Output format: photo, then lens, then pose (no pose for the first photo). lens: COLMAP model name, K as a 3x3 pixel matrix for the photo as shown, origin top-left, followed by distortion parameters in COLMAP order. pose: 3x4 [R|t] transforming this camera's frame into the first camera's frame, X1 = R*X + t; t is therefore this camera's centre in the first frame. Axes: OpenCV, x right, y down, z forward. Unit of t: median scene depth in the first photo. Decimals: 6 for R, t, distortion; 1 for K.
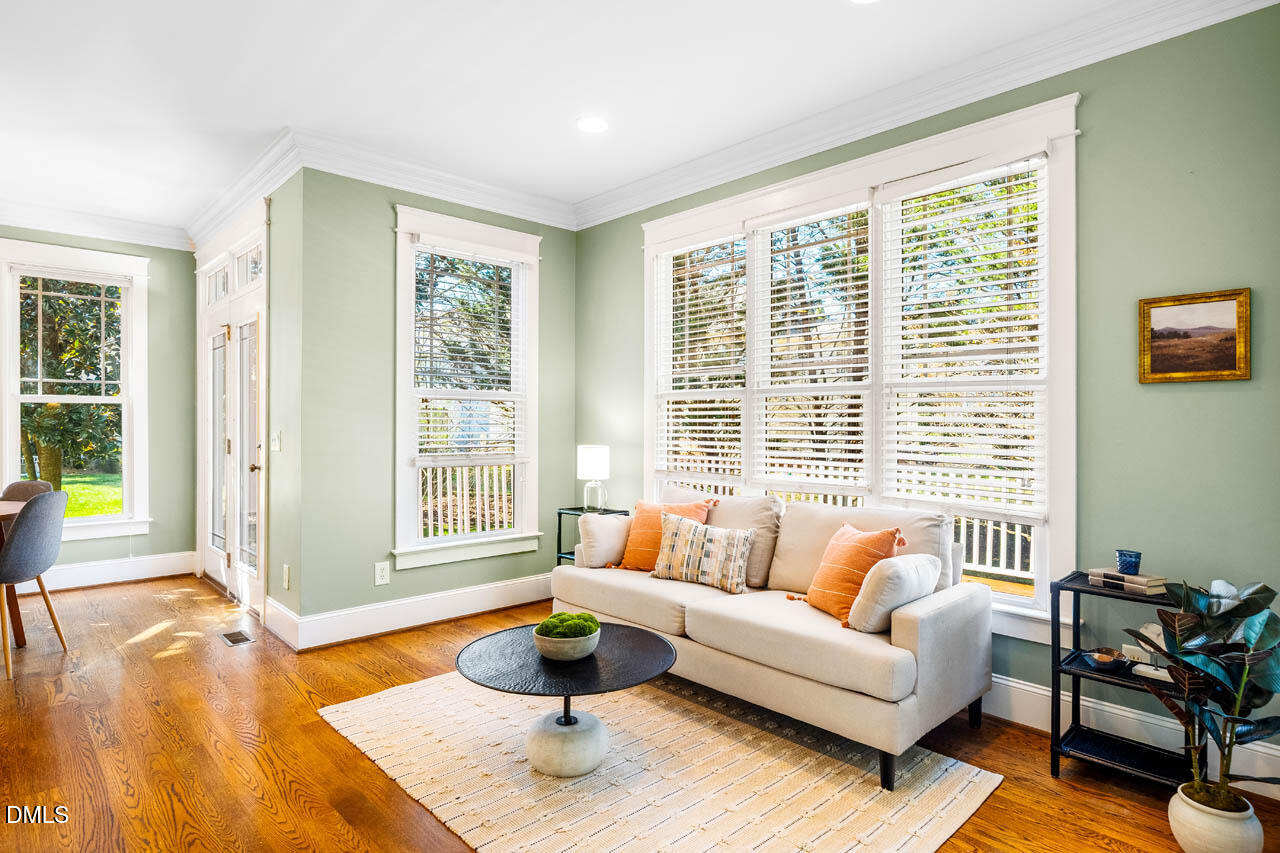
lens RADIAL K [[688.7, 0, 640.7], [0, 688.7, 429.8], [0, 0, 1]] dist [0.005232, 0.000373]
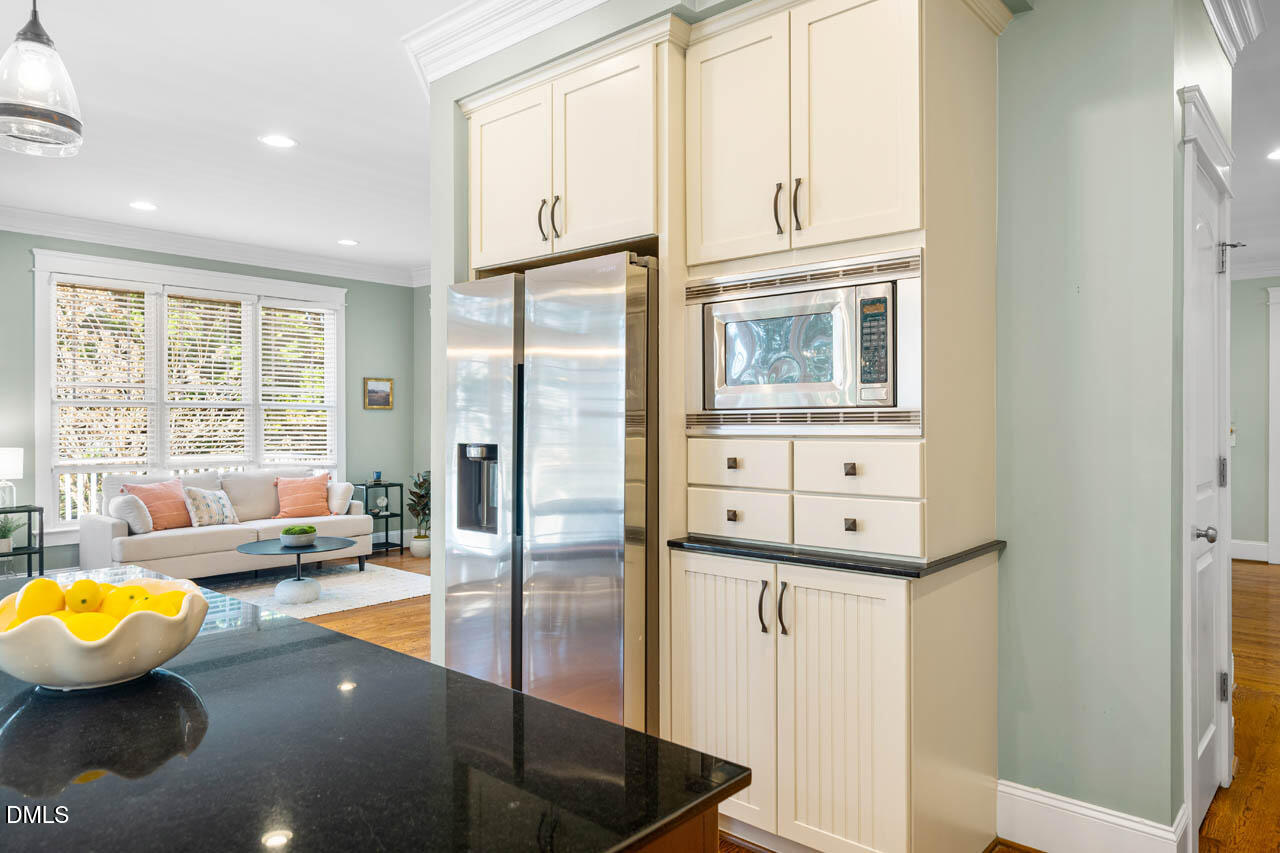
lens RADIAL K [[840.9, 0, 640.0], [0, 840.9, 422.4], [0, 0, 1]] dist [-0.052709, -0.000381]
pose [[-0.087983, -0.005709, 0.996106, -2.592124], [0.011090, 0.999916, 0.006711, -0.027065], [-0.996060, 0.011638, -0.087912, 0.245119]]
